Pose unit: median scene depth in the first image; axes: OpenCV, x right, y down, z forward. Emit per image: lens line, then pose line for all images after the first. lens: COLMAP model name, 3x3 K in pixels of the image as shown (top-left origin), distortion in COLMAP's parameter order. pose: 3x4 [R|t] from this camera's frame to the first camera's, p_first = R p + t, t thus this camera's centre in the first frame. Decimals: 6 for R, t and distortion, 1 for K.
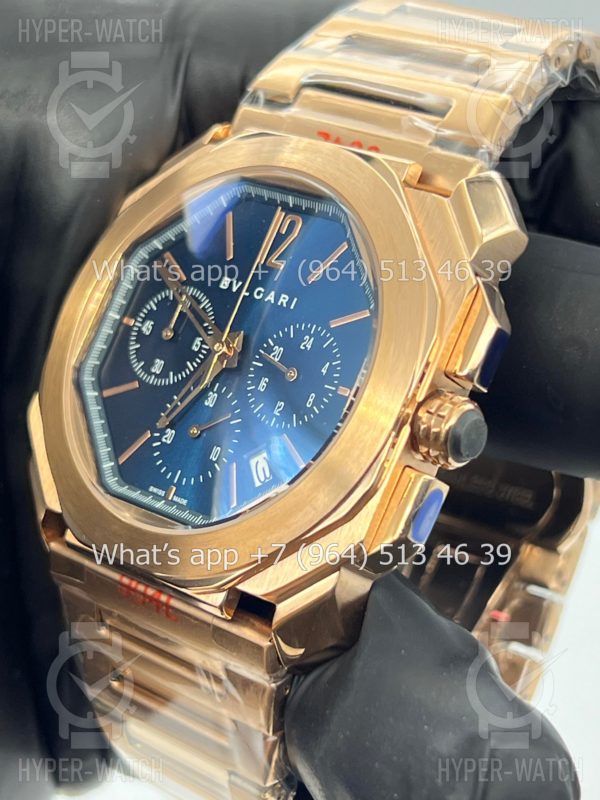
lens RADIAL K [[1960.1, 0, 300.0], [0, 1960.1, 400.0], [0, 0, 1]] dist [0.178269, -0.315278]
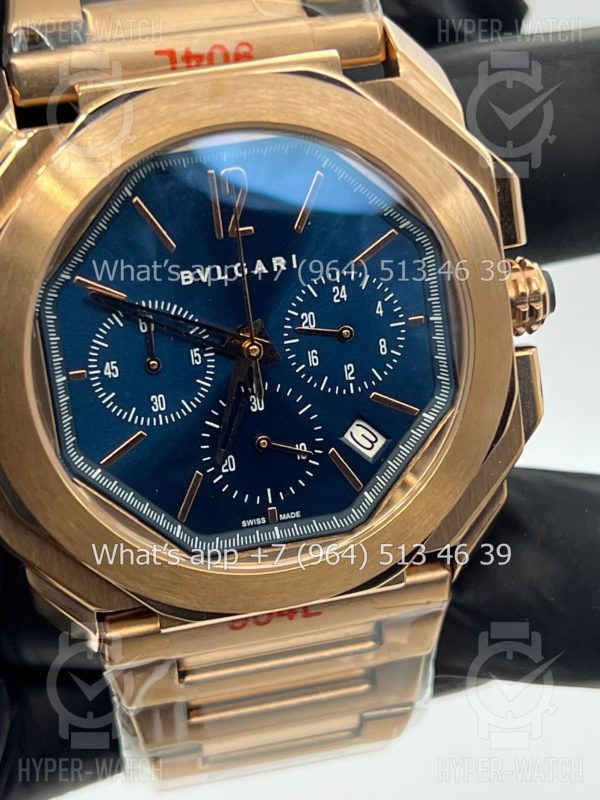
lens RADIAL K [[1960.1, 0, 300.0], [0, 1960.1, 400.0], [0, 0, 1]] dist [0.178269, -0.315278]
pose [[0.558895, -0.585919, 0.586801, -0.545769], [0.298332, 0.802329, 0.516977, -0.446597], [-0.773715, -0.113874, 0.623216, 0.440451]]
